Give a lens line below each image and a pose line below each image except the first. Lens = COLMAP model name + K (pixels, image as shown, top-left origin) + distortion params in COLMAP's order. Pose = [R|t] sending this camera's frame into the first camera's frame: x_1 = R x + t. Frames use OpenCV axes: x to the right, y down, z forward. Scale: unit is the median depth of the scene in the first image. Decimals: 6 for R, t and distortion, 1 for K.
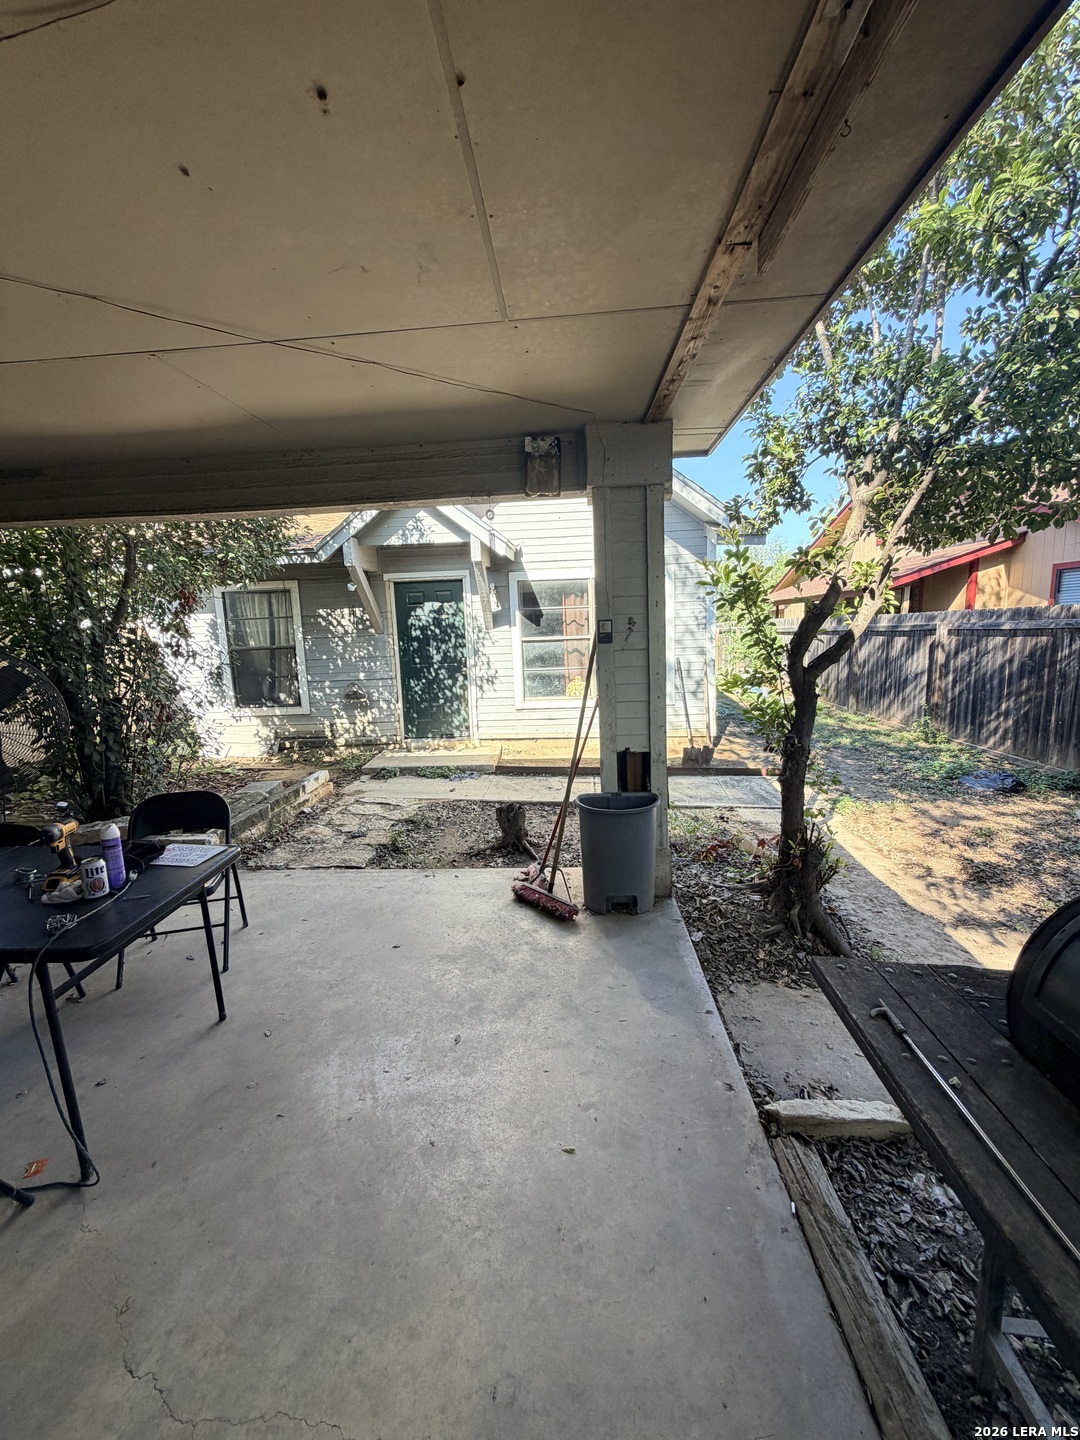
lens RADIAL K [[574.3, 0, 534.8], [0, 574.3, 718.7], [0, 0, 1]] dist [0.003586, -0.000751]
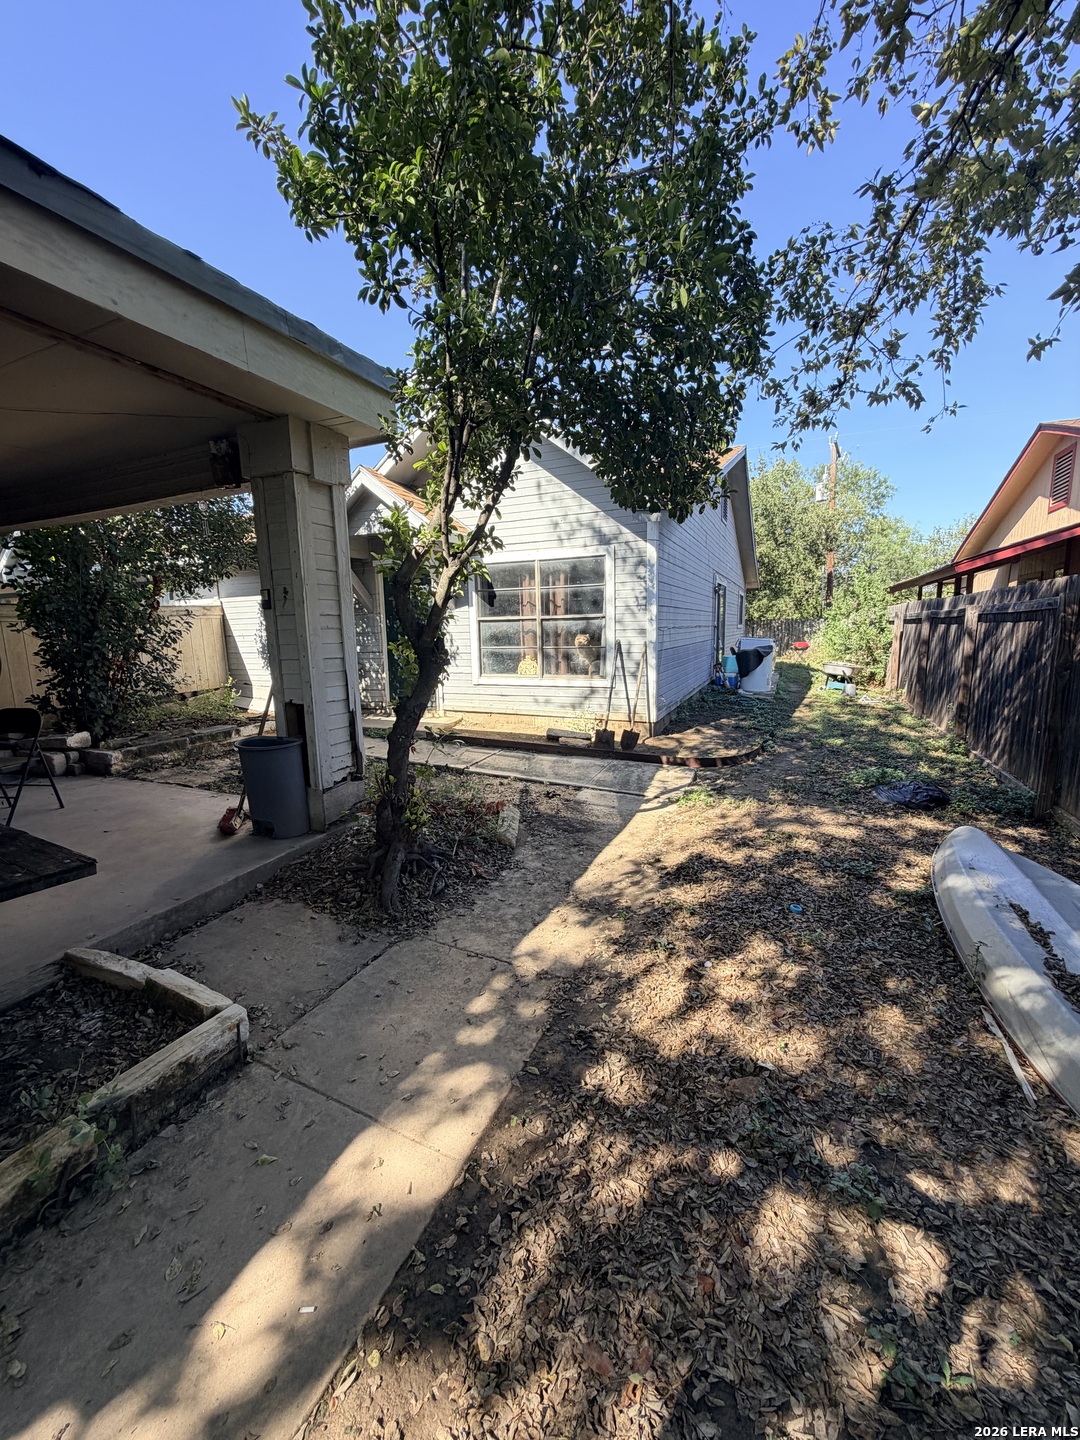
lens RADIAL K [[574.3, 0, 537.5], [0, 574.3, 715.9], [0, 0, 1]] dist [0.003586, -0.000751]
pose [[0.937577, 0.069016, -0.340862, 0.462422], [-0.065492, 0.997614, 0.021848, 0.011788], [0.341556, 0.001840, 0.939860, 0.030374]]
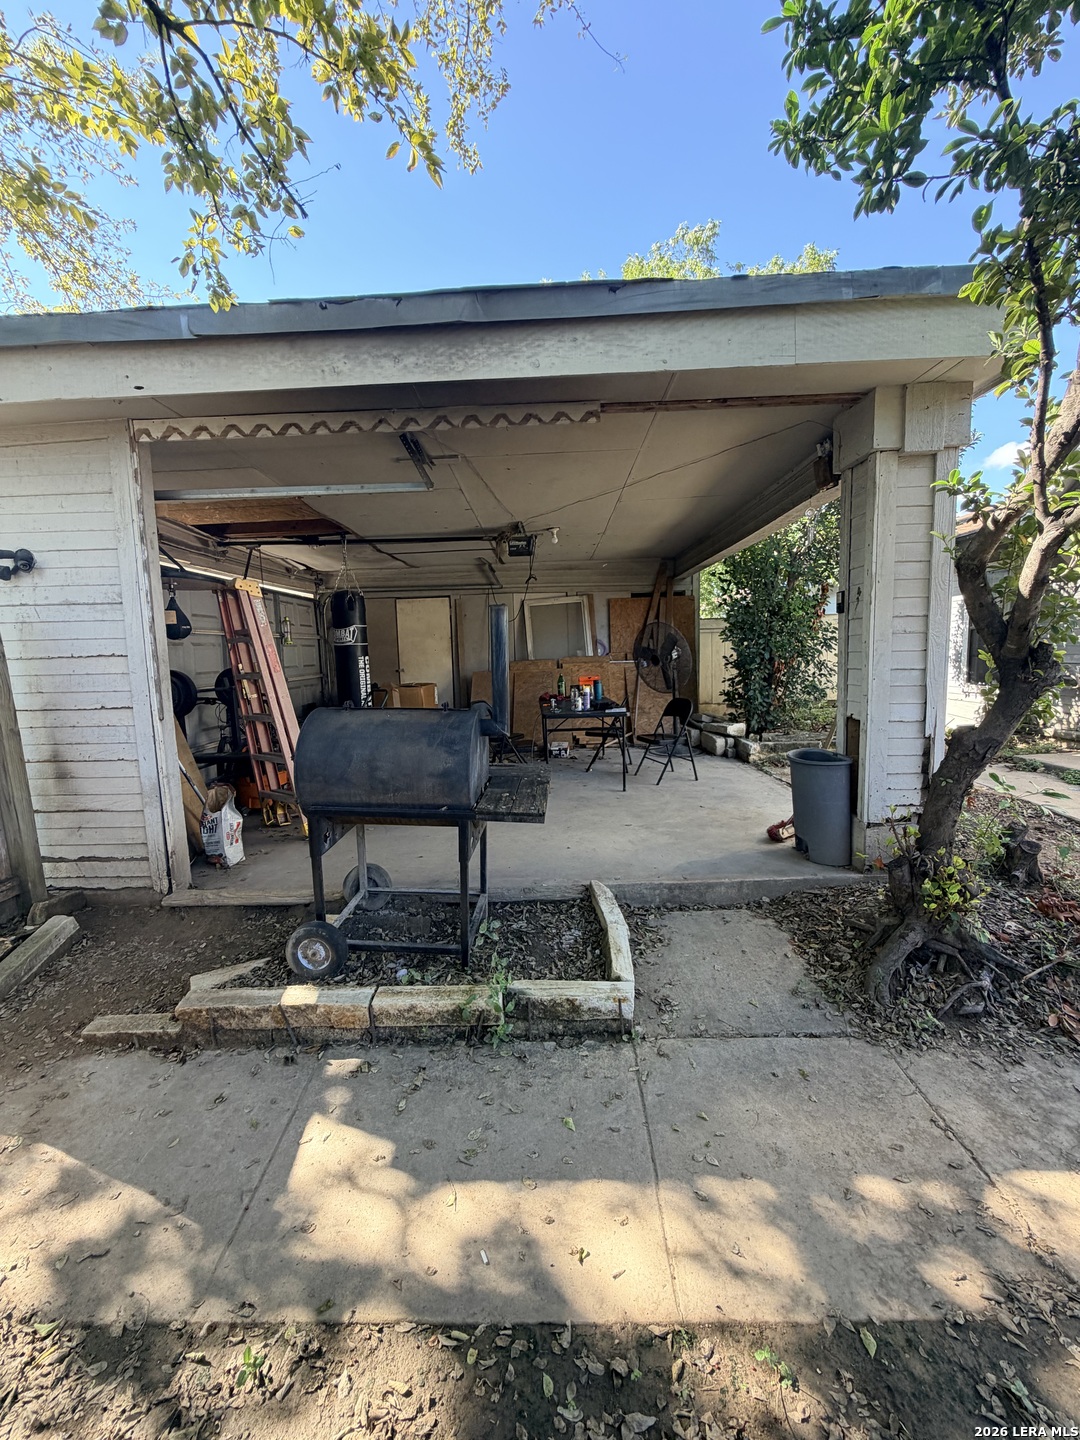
lens RADIAL K [[574.3, 0, 541.3], [0, 574.3, 716.0], [0, 0, 1]] dist [0.003586, -0.000751]
pose [[0.052085, 0.145838, -0.987936, 0.518182], [-0.126922, 0.982223, 0.138304, -0.007617], [0.990544, 0.118187, 0.069669, 0.165798]]
